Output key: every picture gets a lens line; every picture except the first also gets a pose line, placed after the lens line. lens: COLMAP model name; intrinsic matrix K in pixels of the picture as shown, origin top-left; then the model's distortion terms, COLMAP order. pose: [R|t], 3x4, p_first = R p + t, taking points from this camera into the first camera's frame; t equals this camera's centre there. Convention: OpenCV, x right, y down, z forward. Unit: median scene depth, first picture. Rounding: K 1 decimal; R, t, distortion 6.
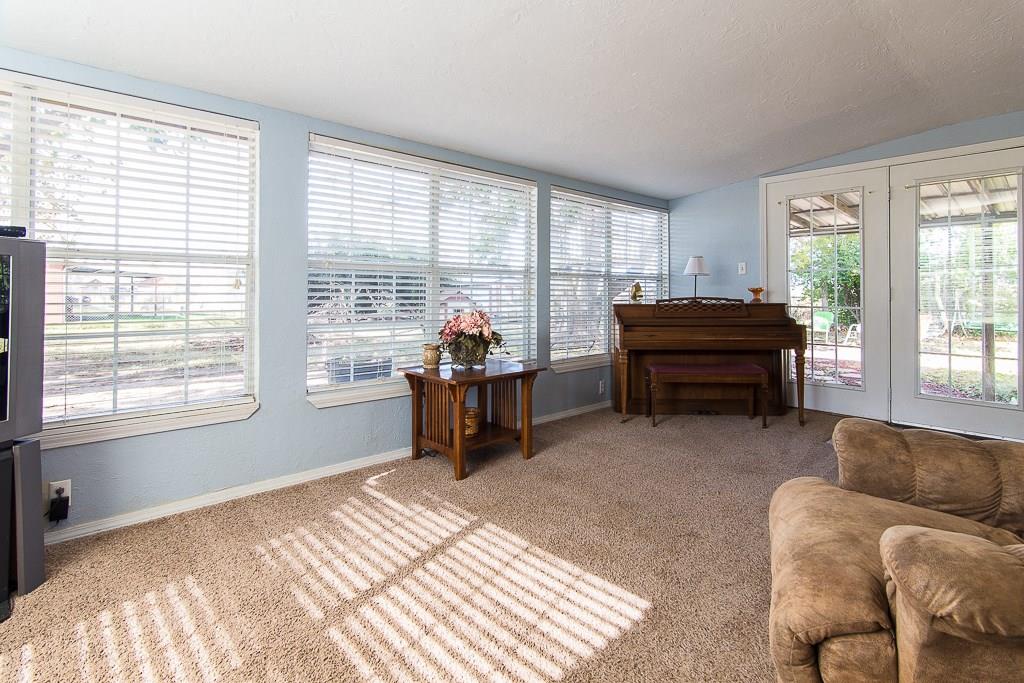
lens RADIAL K [[510.3, 0, 512.4], [0, 510.3, 296.9], [0, 0, 1]] dist [0.001641, 0.000220]
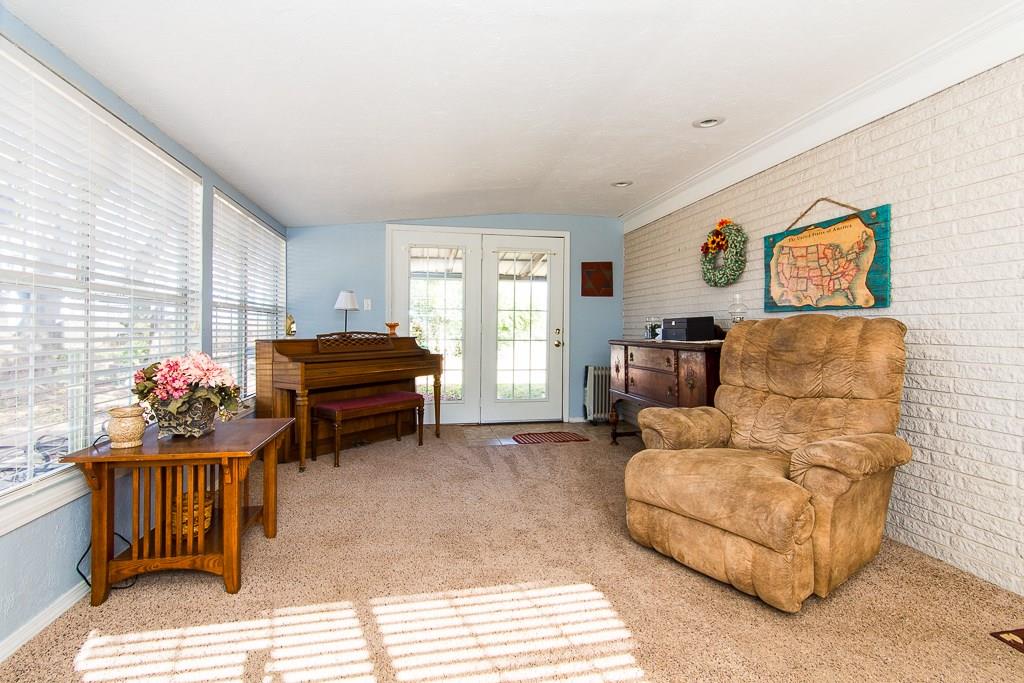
lens RADIAL K [[501.9, 0, 512.0], [0, 501.9, 341.5], [0, 0, 1]] dist [0.000616, -0.000004]
pose [[0.526962, -0.020602, 0.849639, -0.343630], [0.009269, 0.999786, 0.018494, 0.004718], [-0.849839, -0.001870, 0.527040, 0.226740]]
